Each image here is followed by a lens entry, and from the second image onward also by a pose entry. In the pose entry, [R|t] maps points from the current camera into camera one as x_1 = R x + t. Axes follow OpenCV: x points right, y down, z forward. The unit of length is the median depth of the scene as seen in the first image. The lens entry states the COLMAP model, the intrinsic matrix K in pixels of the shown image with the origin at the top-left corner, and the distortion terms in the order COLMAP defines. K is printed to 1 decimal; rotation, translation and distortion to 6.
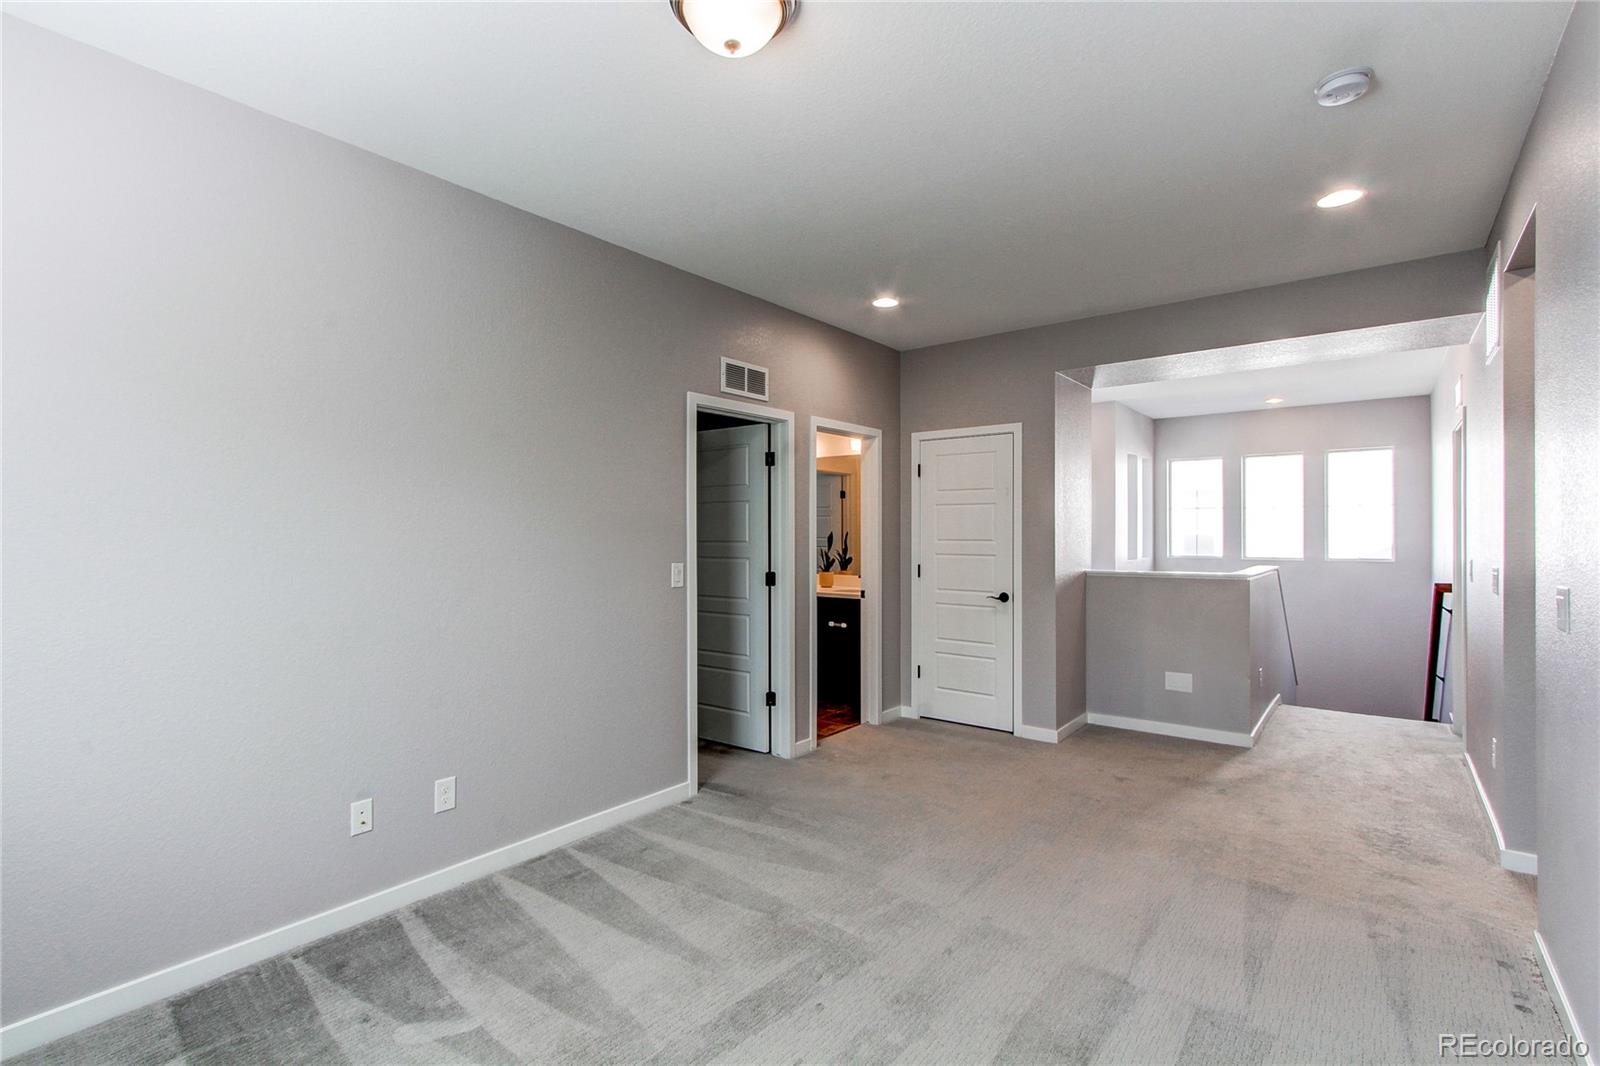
lens RADIAL K [[735.6, 0, 792.2], [0, 735.6, 535.7], [0, 0, 1]] dist [0.001533, 0.000819]
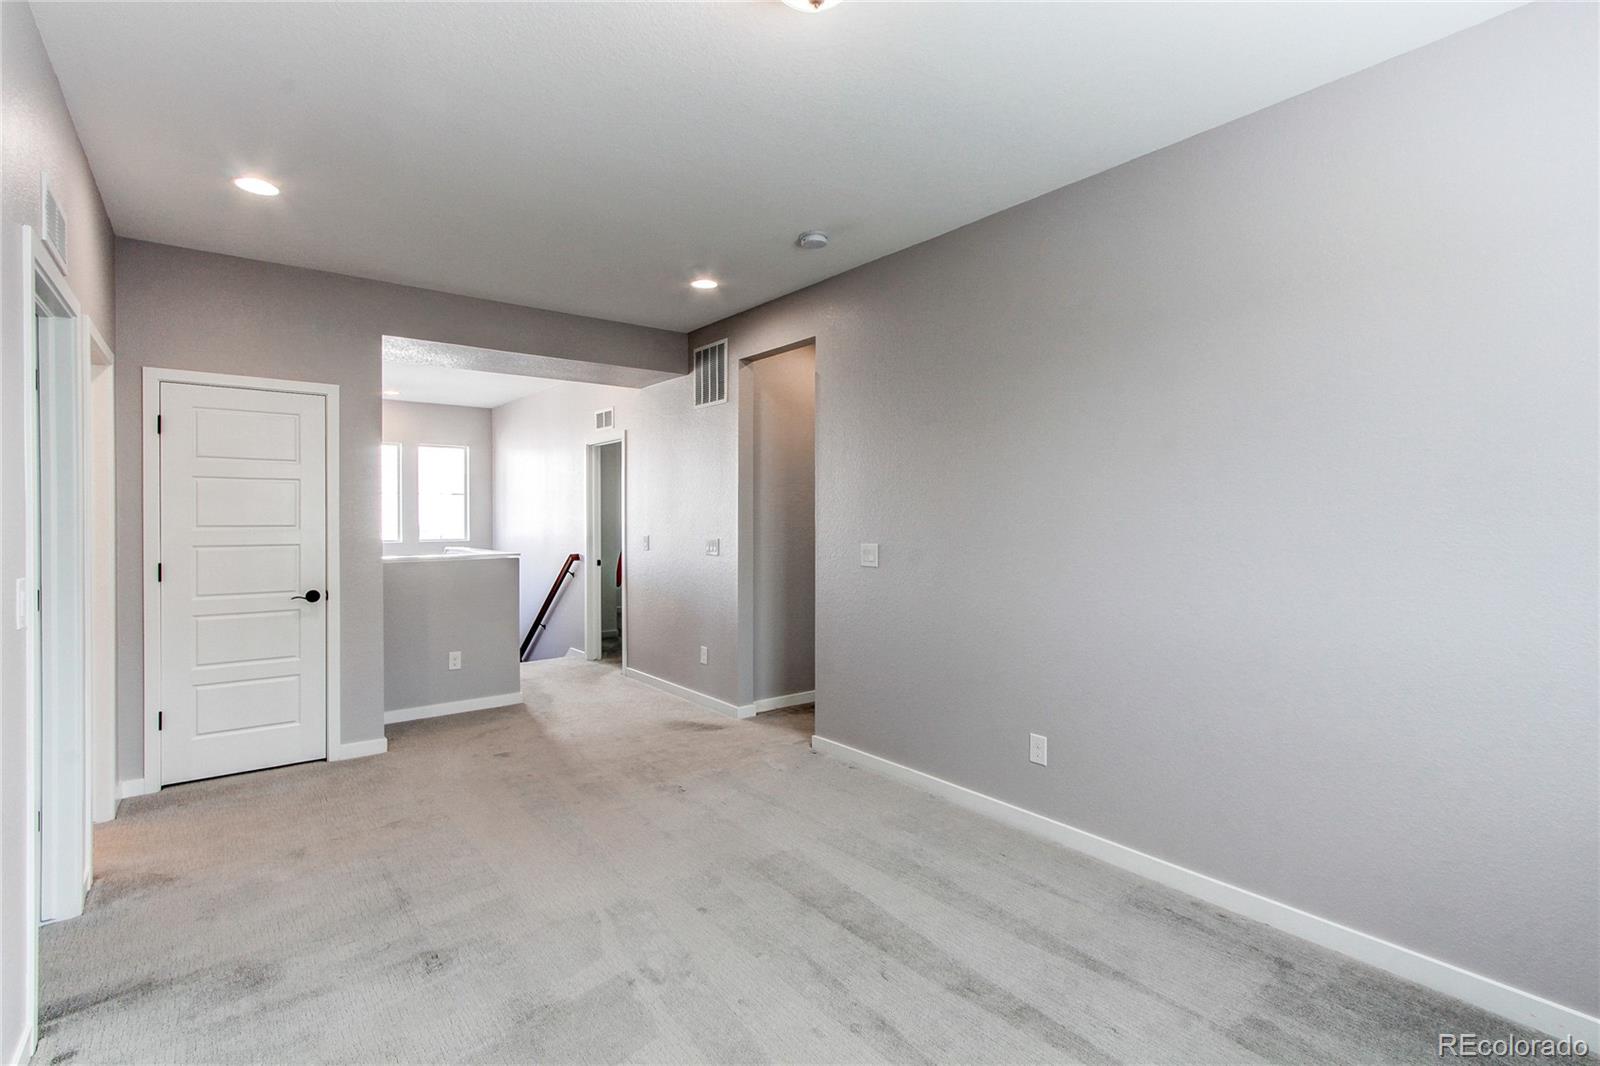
lens RADIAL K [[735.6, 0, 792.9], [0, 735.6, 523.9], [0, 0, 1]] dist [0.001533, 0.000819]
pose [[0.227345, -0.006891, 0.973790, -0.388506], [0.000649, 0.999976, 0.006925, -0.001484], [-0.973814, -0.000942, 0.227344, 0.303315]]
